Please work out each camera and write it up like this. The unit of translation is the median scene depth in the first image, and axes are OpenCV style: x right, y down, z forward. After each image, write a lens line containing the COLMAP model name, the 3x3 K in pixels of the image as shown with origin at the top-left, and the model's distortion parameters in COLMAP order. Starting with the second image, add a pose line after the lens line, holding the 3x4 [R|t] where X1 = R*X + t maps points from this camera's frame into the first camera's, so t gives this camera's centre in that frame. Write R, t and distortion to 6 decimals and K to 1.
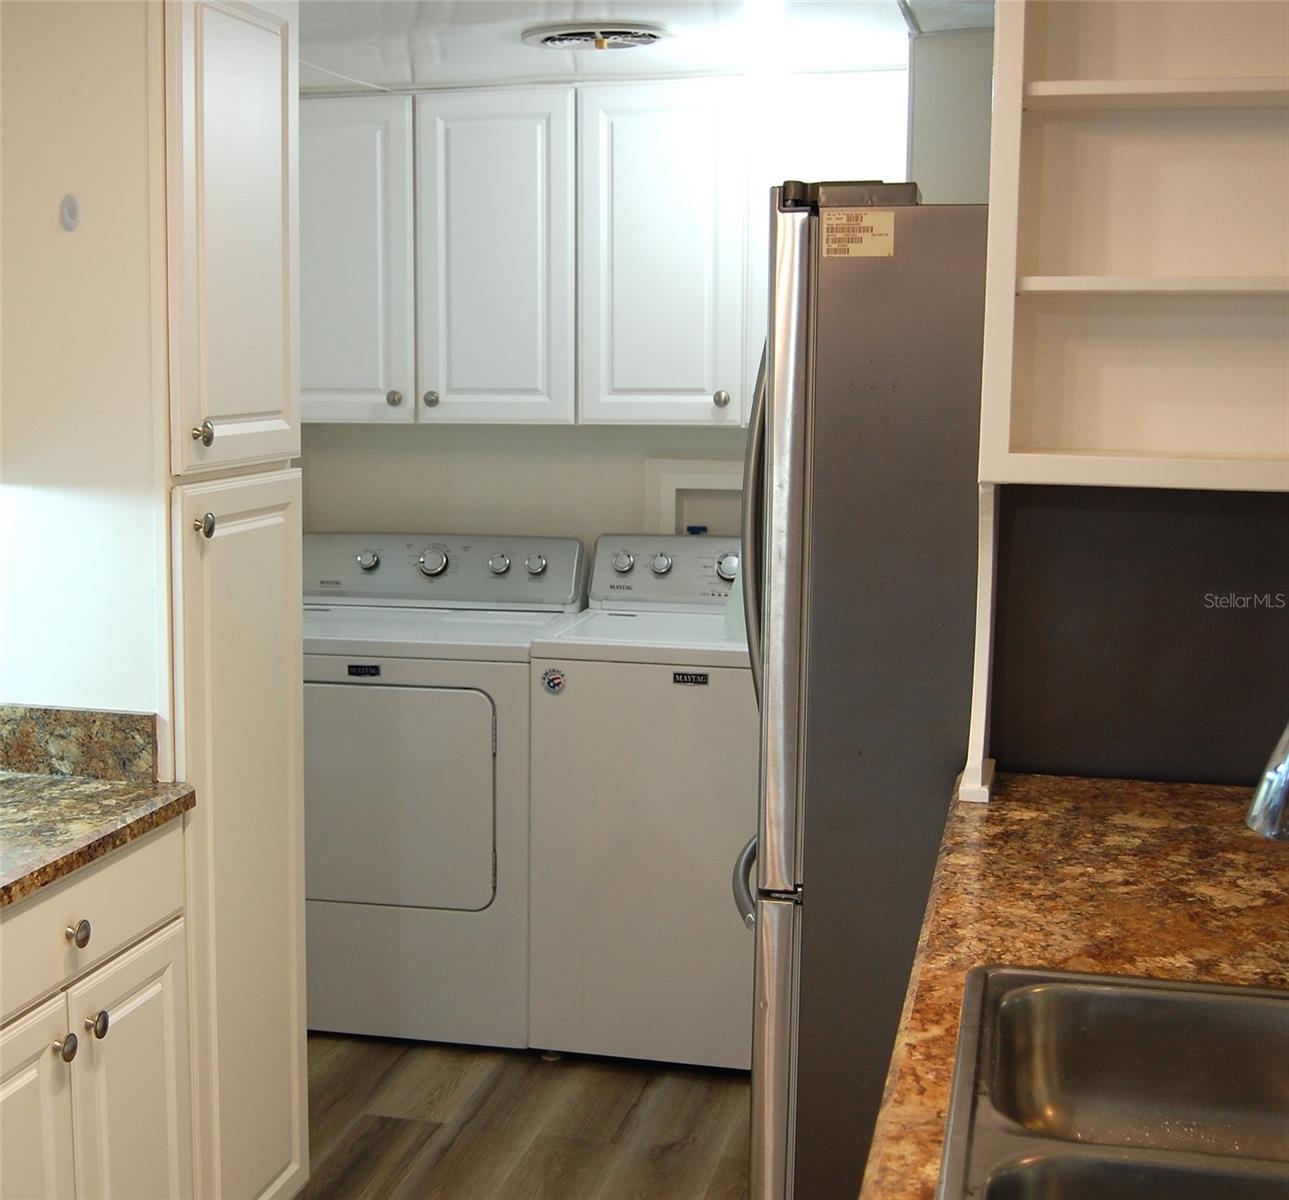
lens RADIAL K [[1895.3, 0, 549.7], [0, 1895.3, 608.7], [0, 0, 1]] dist [-0.025528, 0.000000]
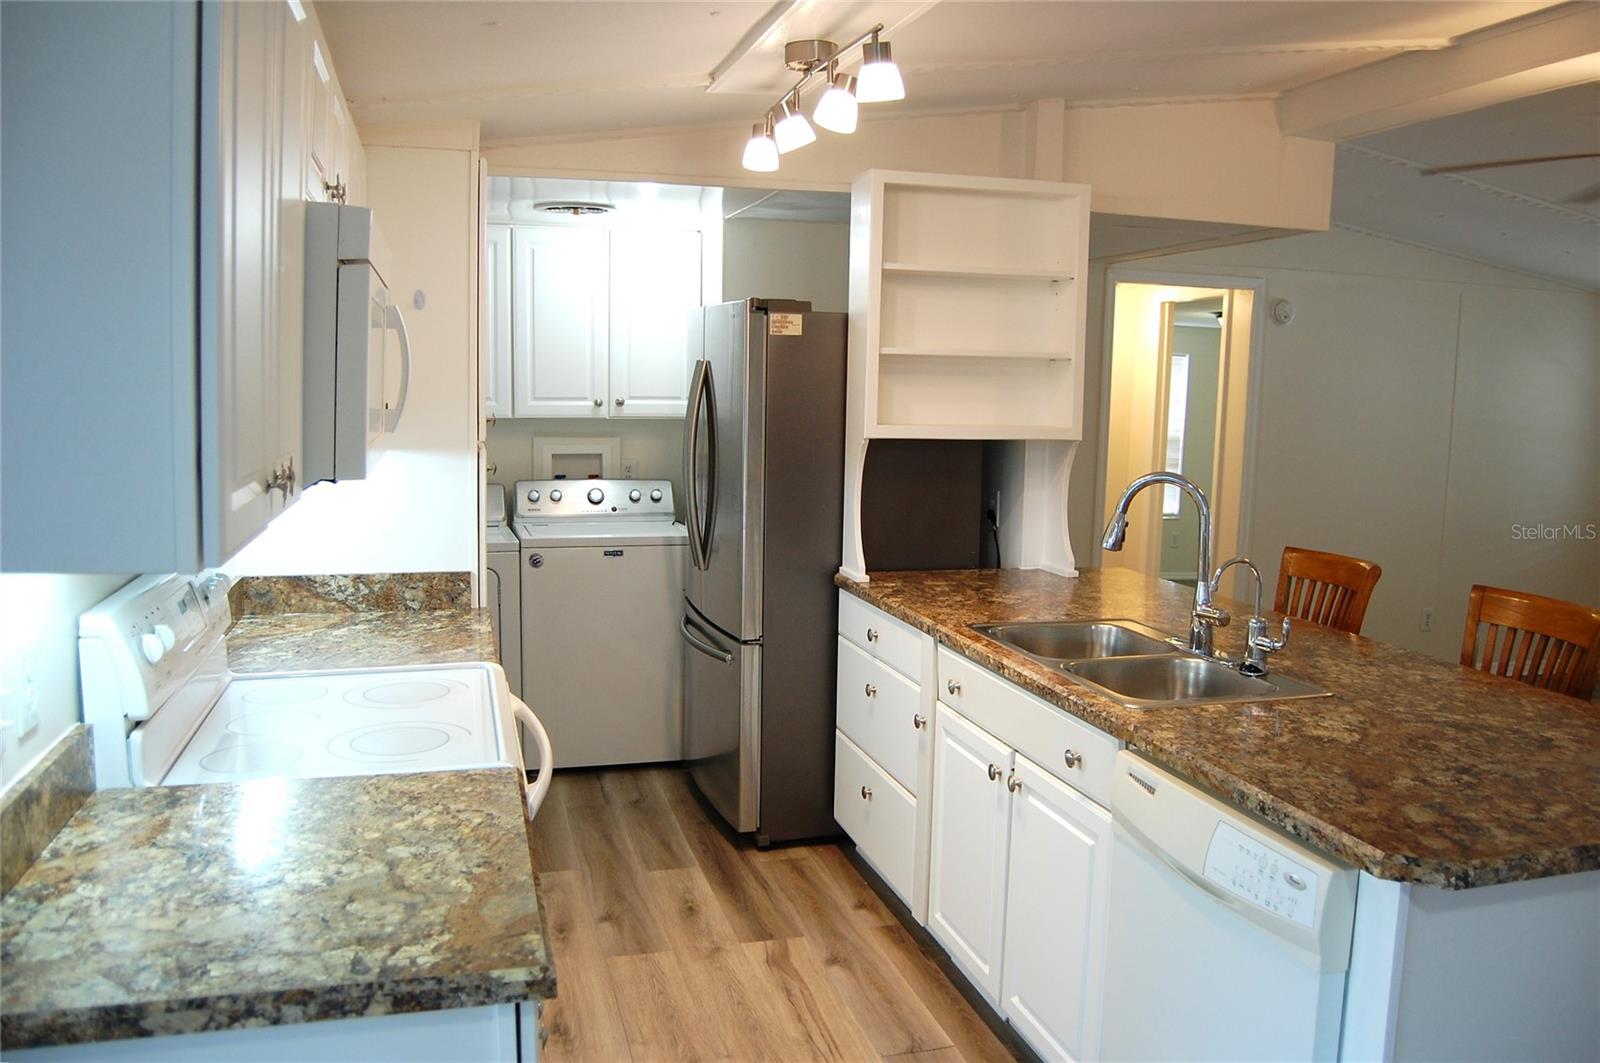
lens RADIAL K [[1287.1, 0, 792.6], [0, 1287.1, 498.1], [0, 0, 1]] dist [-0.055765, 0.024463]
pose [[0.867580, -0.037172, 0.495906, -0.545774], [0.056205, 0.998142, -0.023513, 0.030823], [-0.494111, 0.048272, 0.868058, -0.247128]]
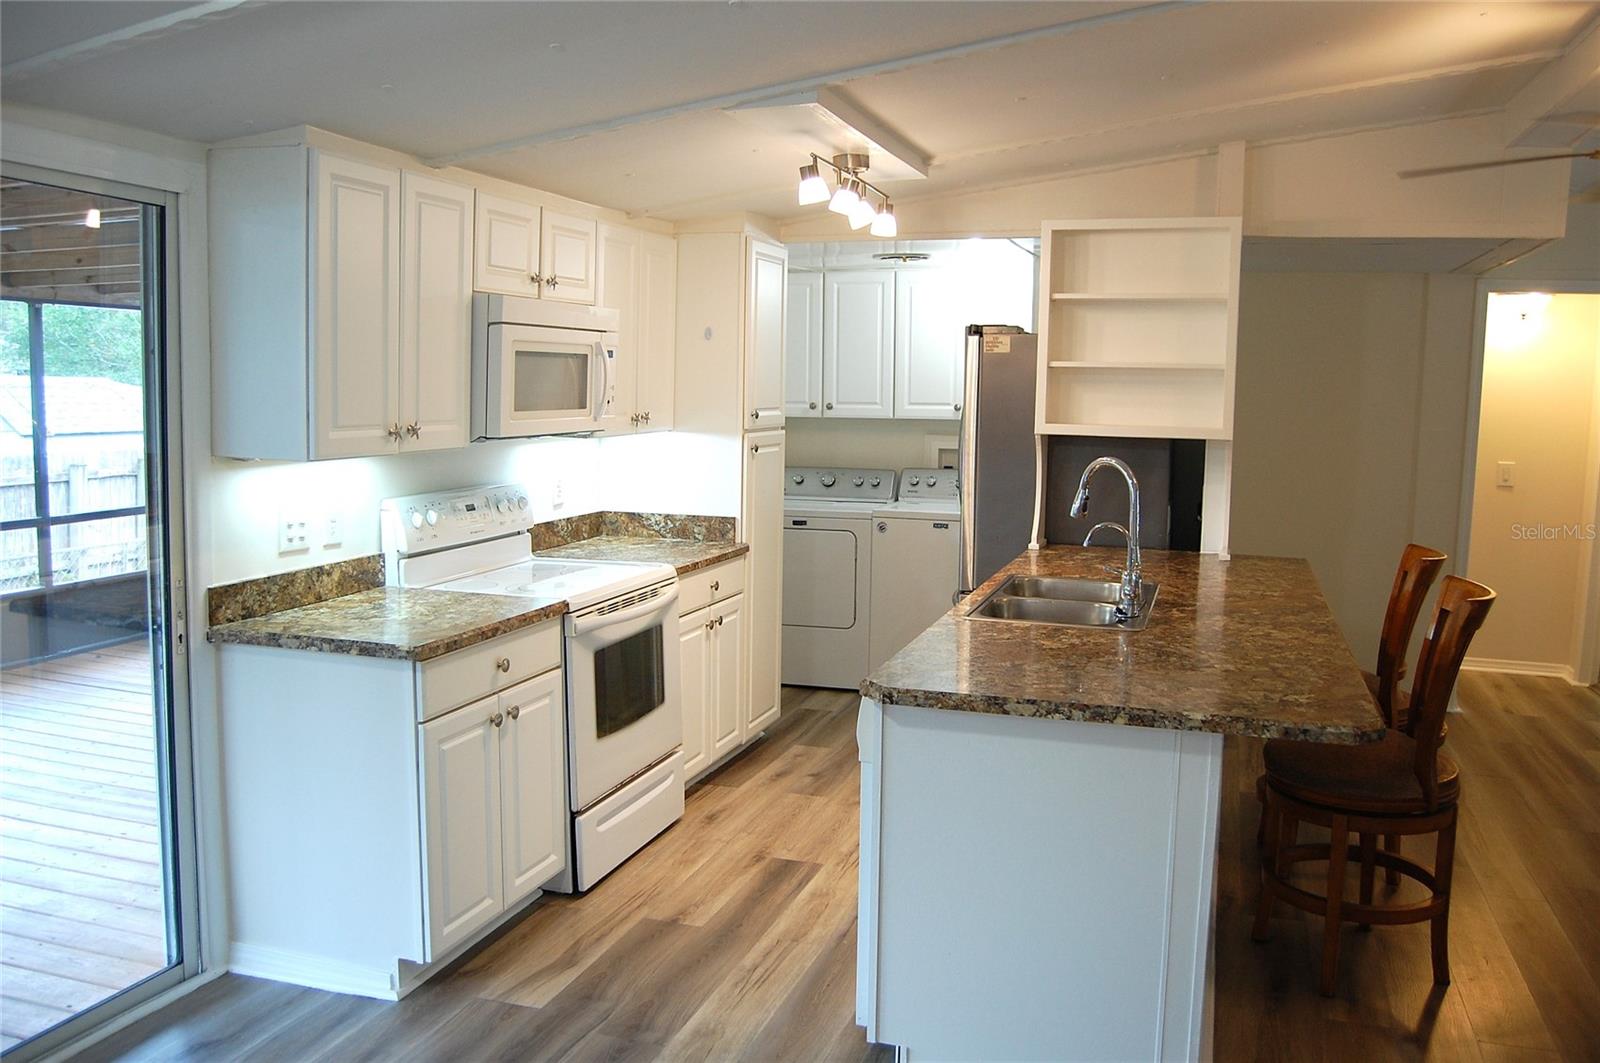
lens RADIAL K [[1287.1, 0, 789.7], [0, 1287.1, 483.8], [0, 0, 1]] dist [-0.055765, 0.024463]
pose [[0.997386, 0.015428, -0.070597, -0.000320], [-0.019519, 0.998147, -0.057636, 0.111010], [0.069577, 0.058863, 0.995838, -0.824730]]
